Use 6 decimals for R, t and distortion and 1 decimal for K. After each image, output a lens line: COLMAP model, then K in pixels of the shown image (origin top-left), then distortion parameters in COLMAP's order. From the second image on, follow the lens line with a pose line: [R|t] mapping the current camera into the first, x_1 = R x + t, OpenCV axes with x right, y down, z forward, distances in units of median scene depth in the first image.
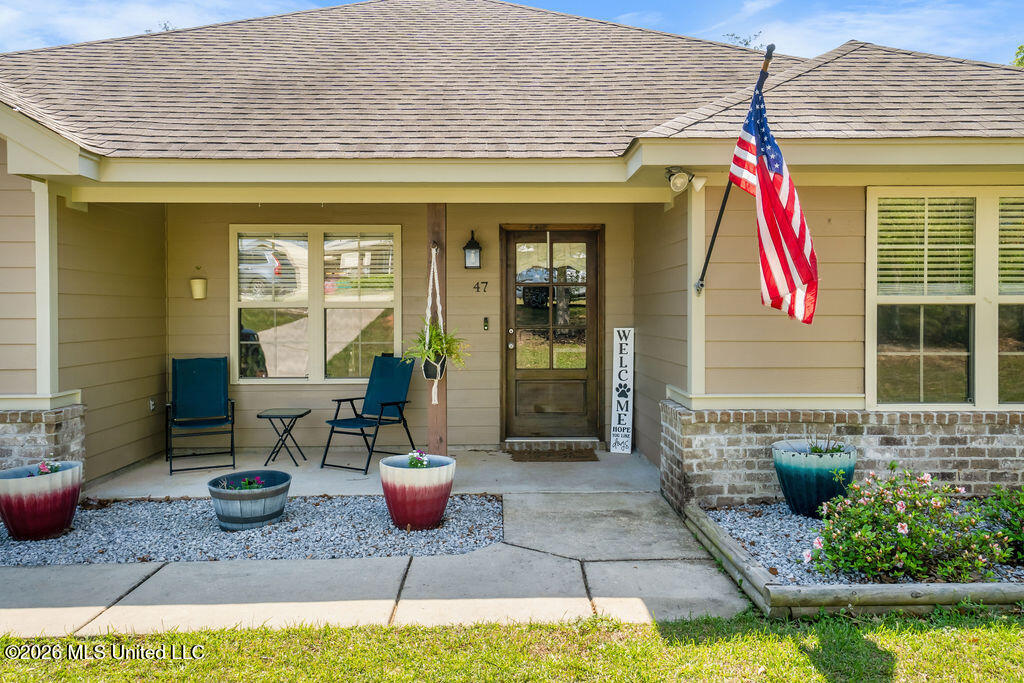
lens RADIAL K [[796.2, 0, 512.0], [0, 796.2, 341.5], [0, 0, 1]] dist [0.001440, 0.001527]
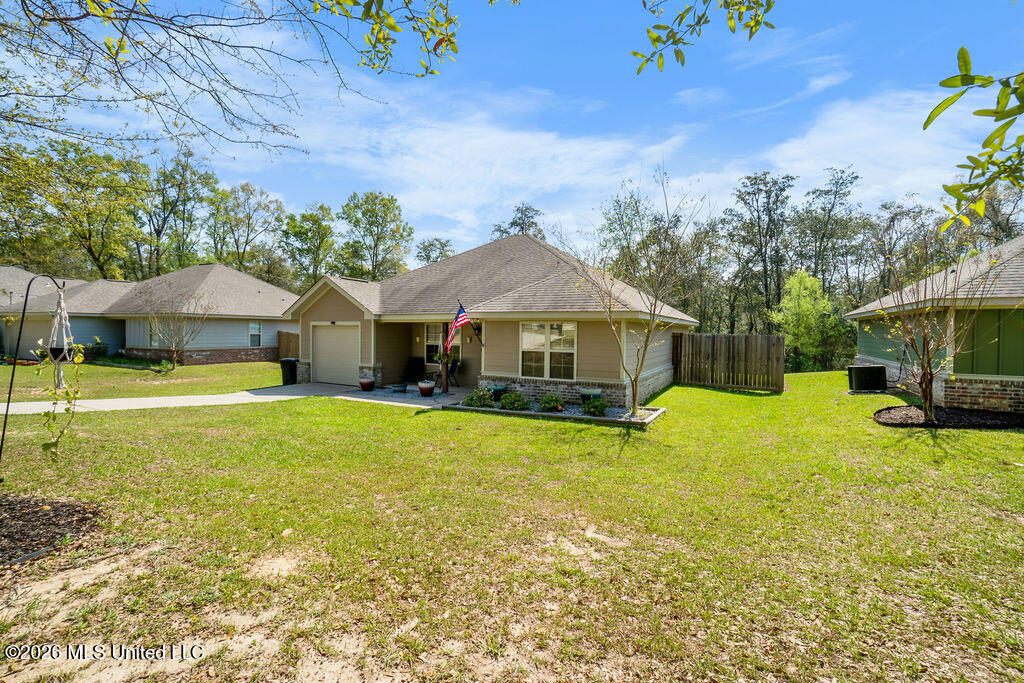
lens RADIAL K [[455.9, 0, 513.2], [0, 455.9, 326.8], [0, 0, 1]] dist [-0.002304, -0.000046]
pose [[0.883145, 0.010025, -0.468994, 1.496931], [-0.029736, 0.998957, -0.034641, -0.089997], [0.468158, 0.044539, 0.882522, -1.057285]]
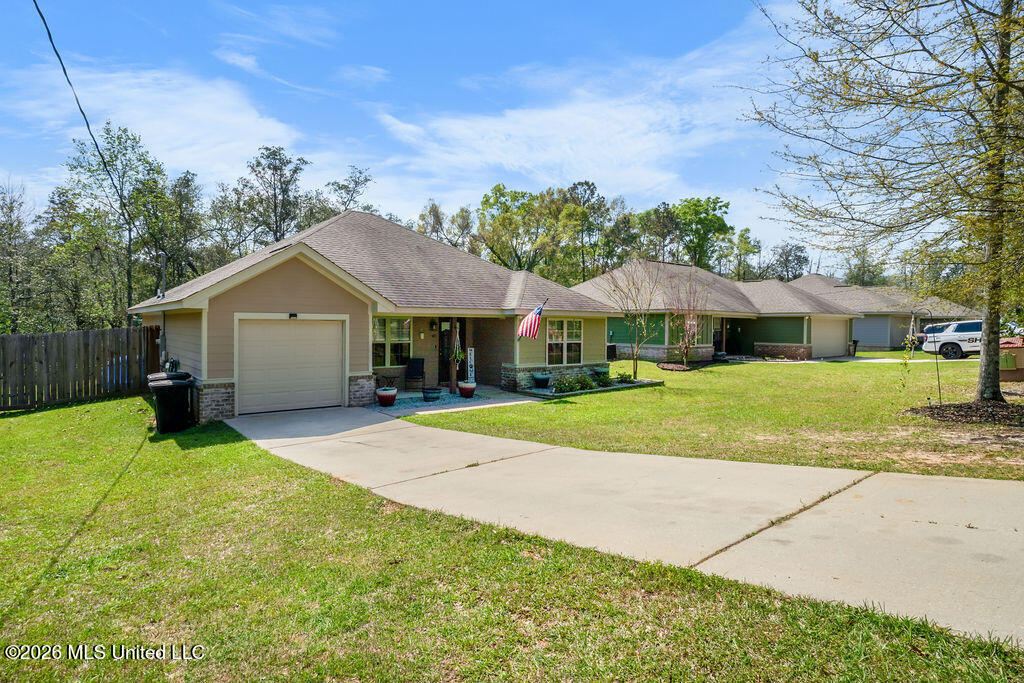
lens RADIAL K [[560.0, 0, 512.0], [0, 560.0, 341.5], [0, 0, 1]] dist [0.000332, 0.000096]
pose [[0.789531, -0.011817, 0.613597, -1.685038], [0.014352, 0.999897, 0.000789, -0.063123], [-0.613543, 0.008184, 0.789619, -1.428220]]
